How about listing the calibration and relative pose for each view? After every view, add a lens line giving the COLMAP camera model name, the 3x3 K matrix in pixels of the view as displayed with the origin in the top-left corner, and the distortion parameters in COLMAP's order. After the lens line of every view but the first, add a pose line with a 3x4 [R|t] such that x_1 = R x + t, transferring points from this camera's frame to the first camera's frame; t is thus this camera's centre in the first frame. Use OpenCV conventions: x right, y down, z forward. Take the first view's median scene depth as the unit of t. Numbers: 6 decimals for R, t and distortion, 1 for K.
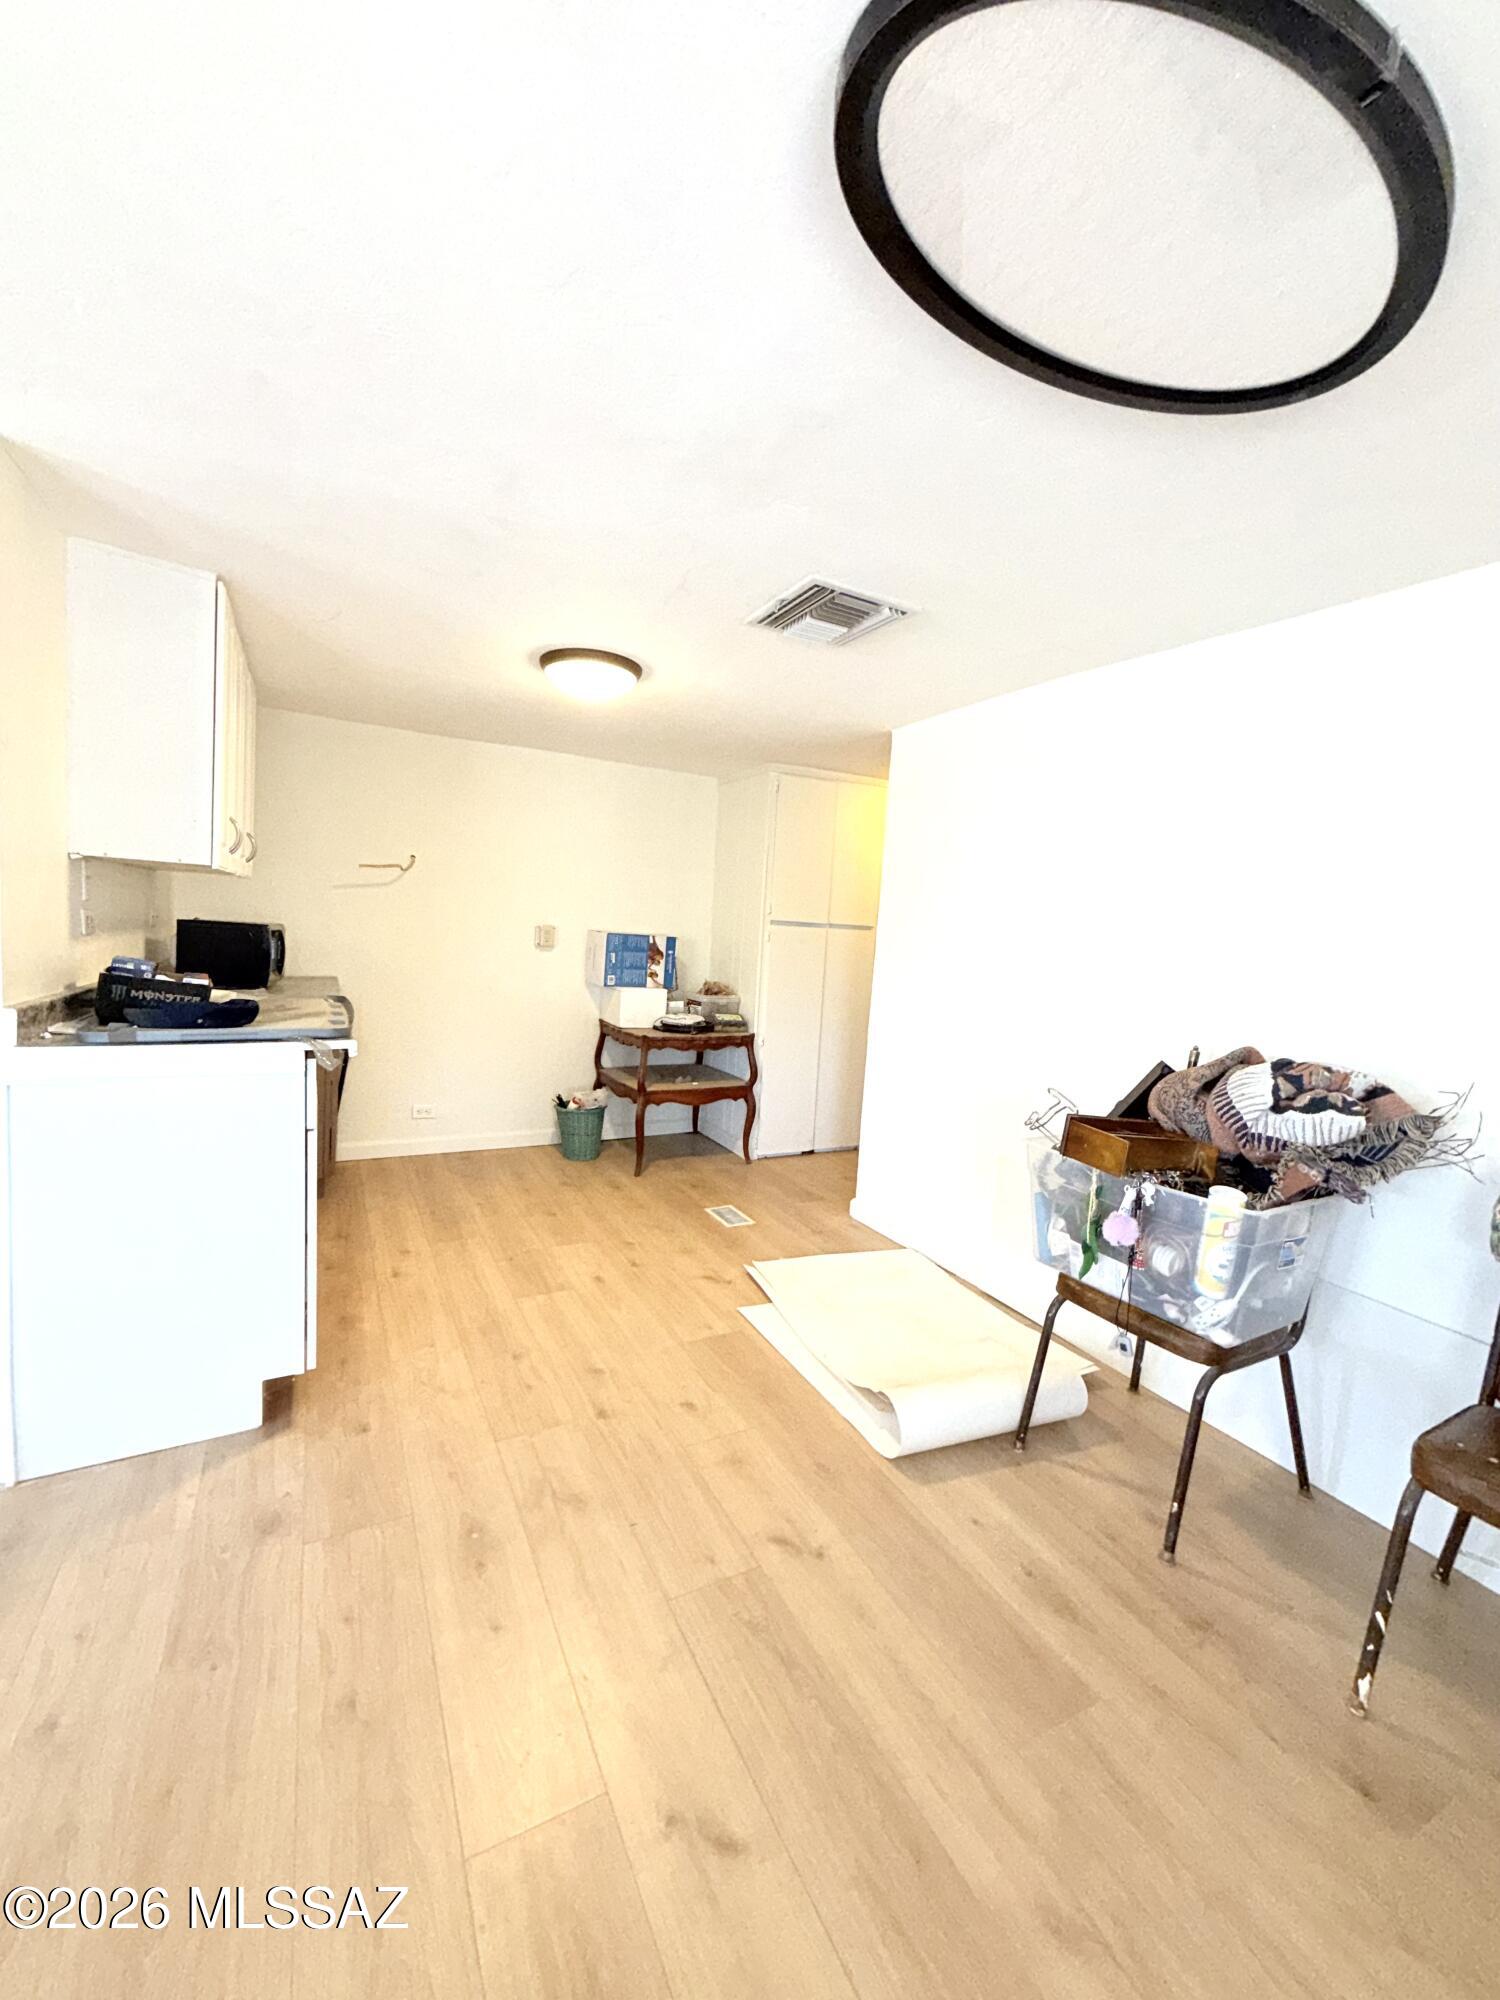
lens RADIAL K [[799.0, 0, 750.9], [0, 799.0, 1003.7], [0, 0, 1]] dist [-0.001994, -0.000014]
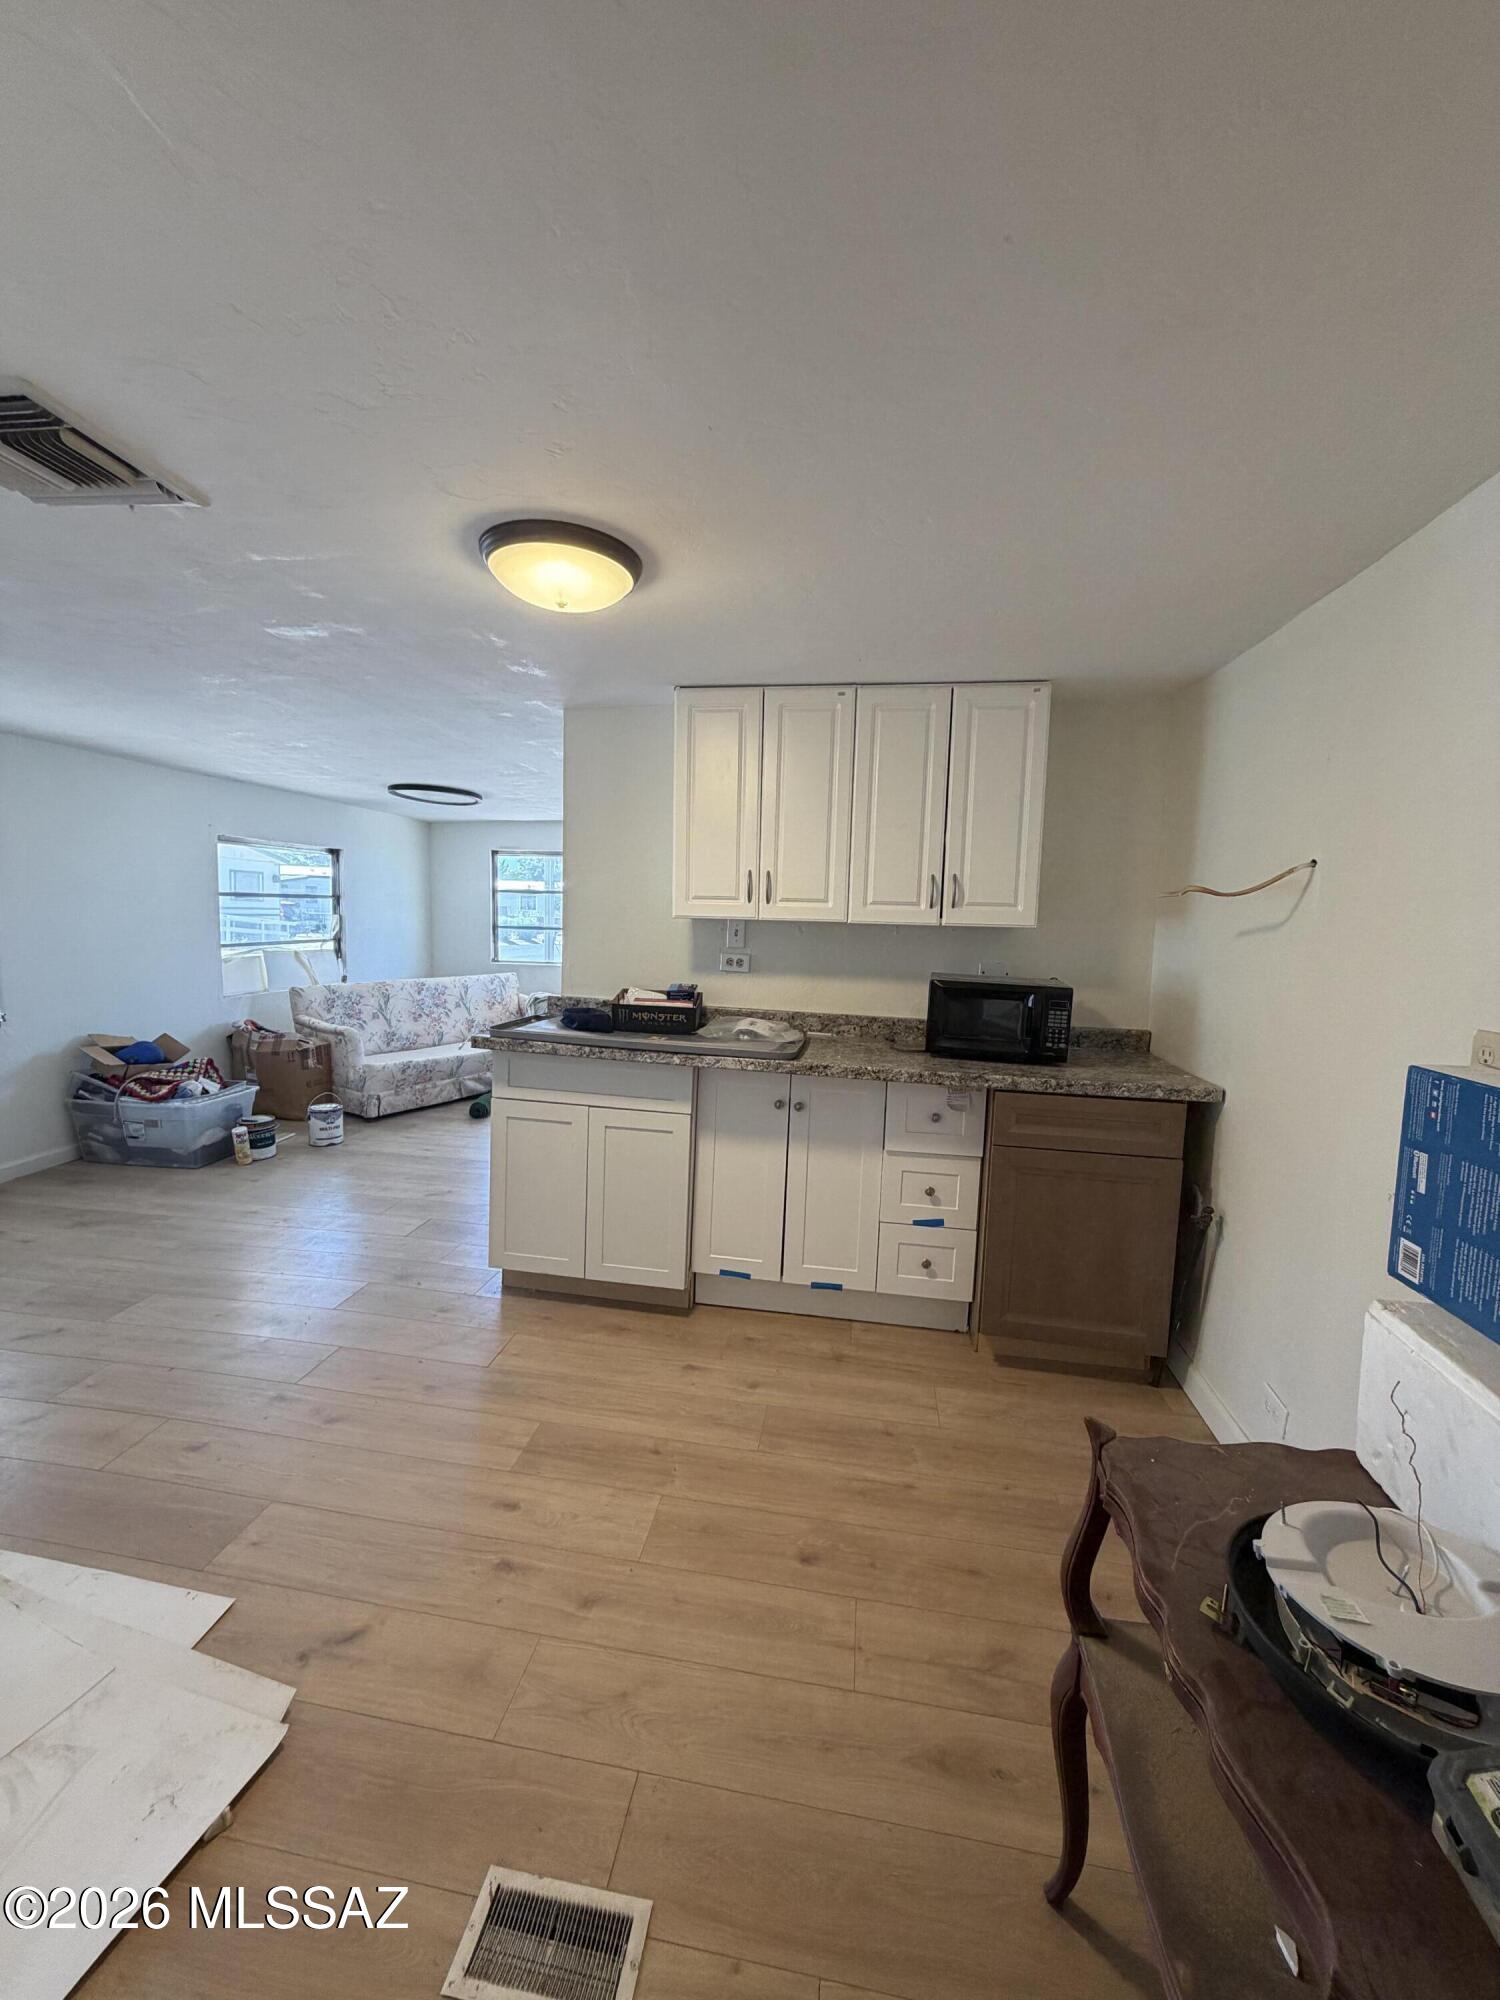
lens RADIAL K [[799.0, 0, 744.8], [0, 799.0, 995.0], [0, 0, 1]] dist [-0.001994, -0.000014]
pose [[-0.600607, -0.001015, -0.799543, 0.200336], [-0.146017, 0.983321, 0.108438, -0.150675], [0.786098, 0.181876, -0.590738, 1.387665]]
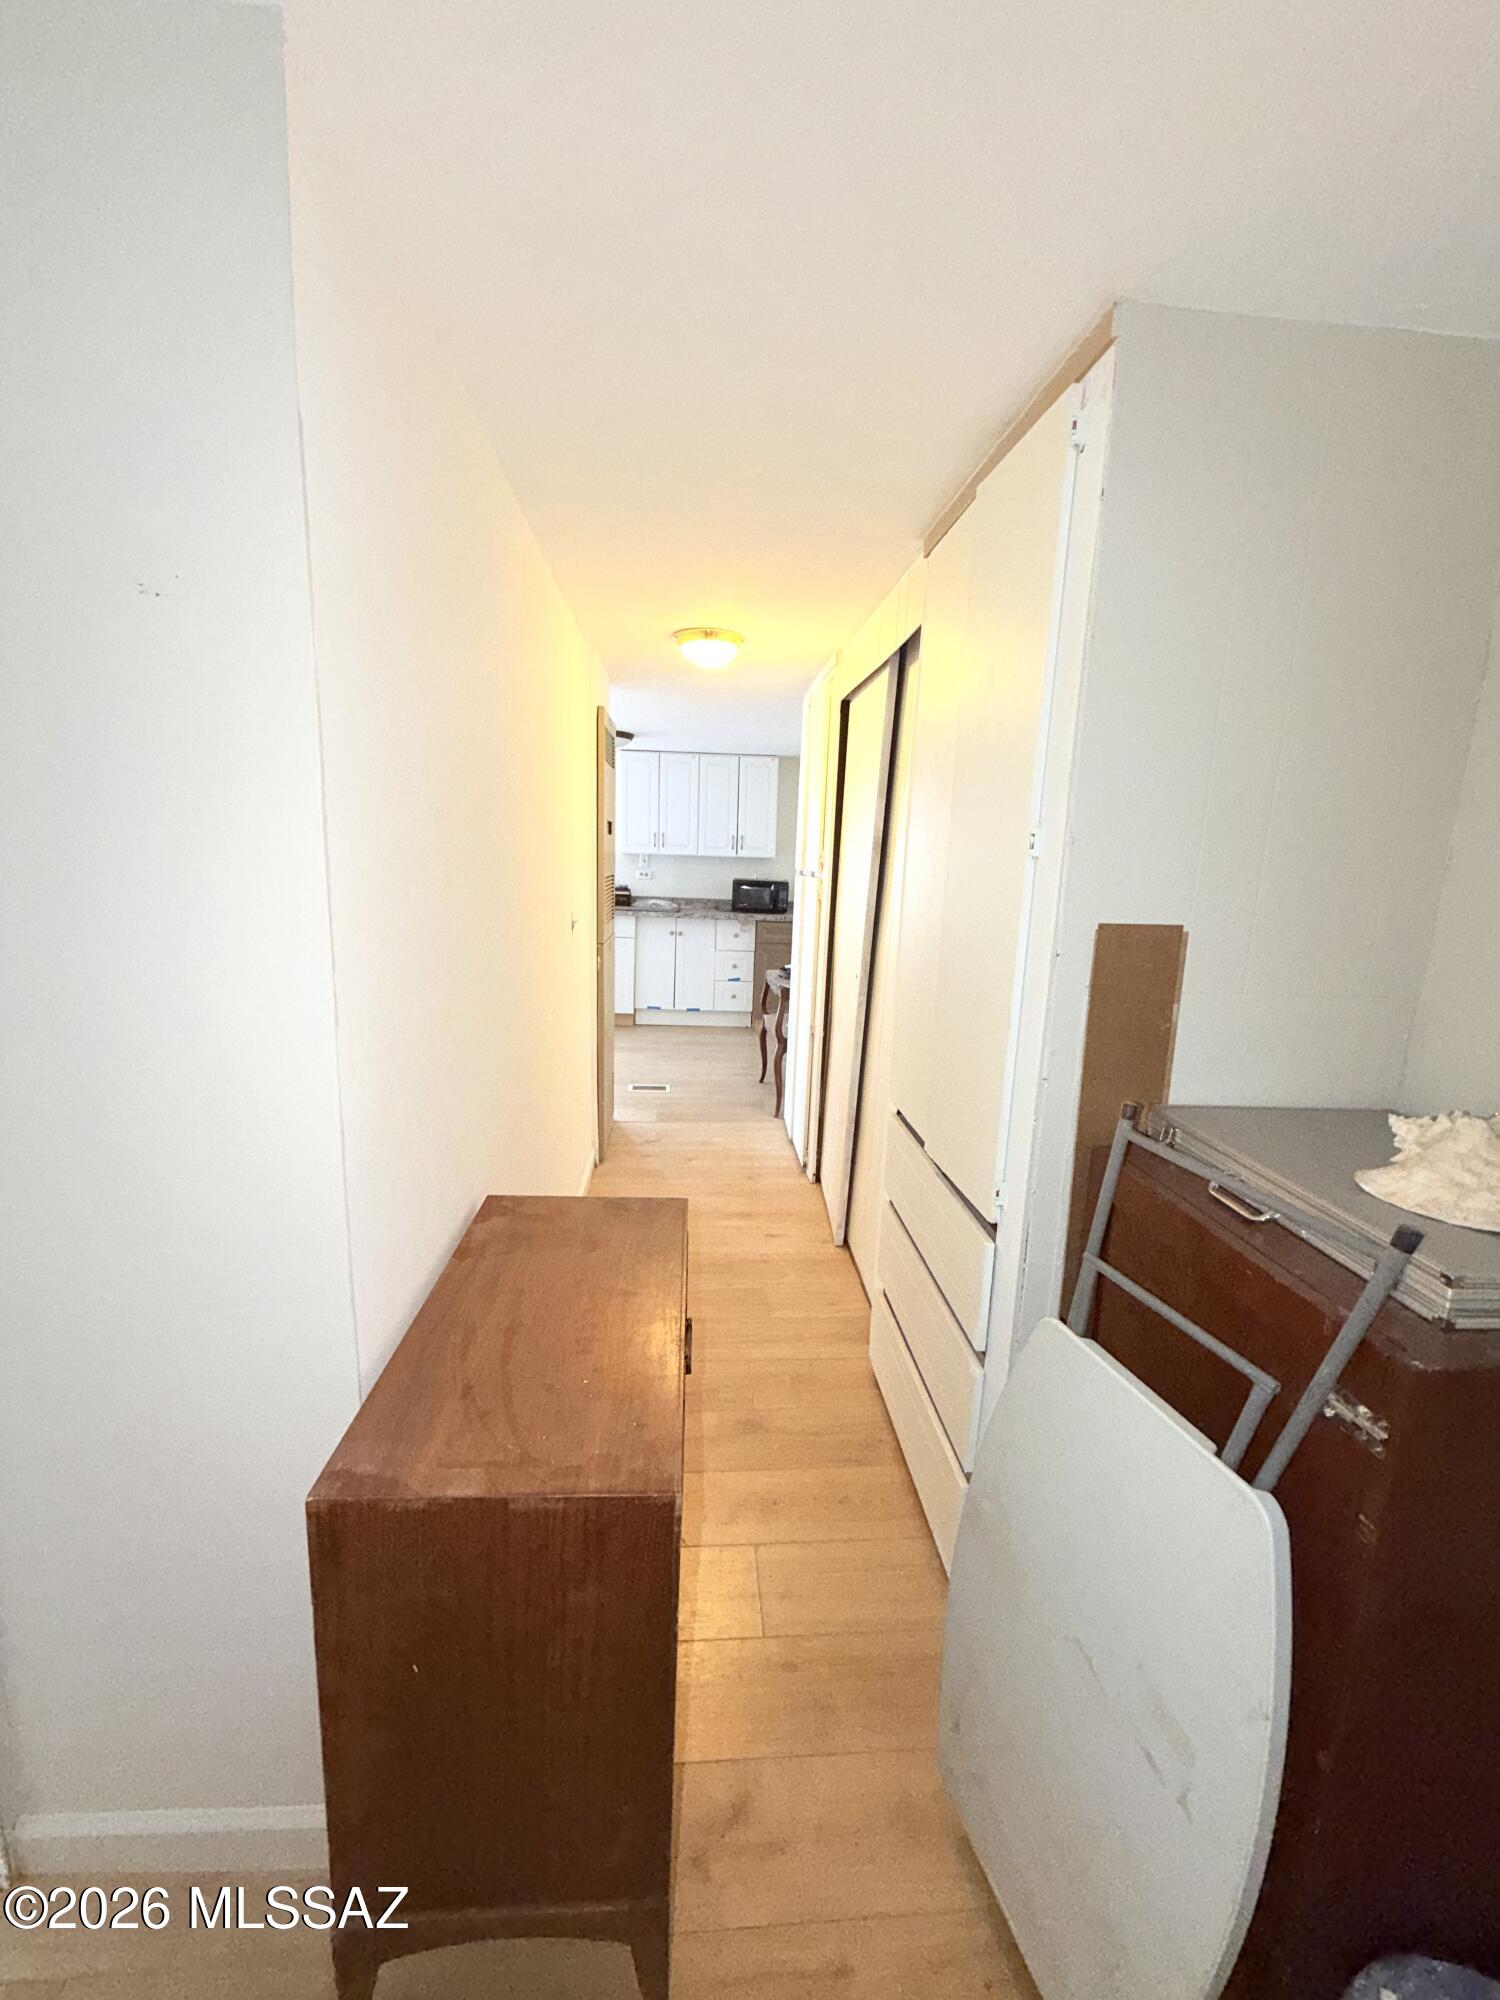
lens RADIAL K [[799.0, 0, 745.6], [0, 799.0, 997.8], [0, 0, 1]] dist [-0.001994, -0.000014]
pose [[-0.402330, 0.081584, -0.911852, 1.323421], [-0.148580, 0.976998, 0.152969, -0.124251], [0.903358, 0.197027, -0.380953, 1.927094]]
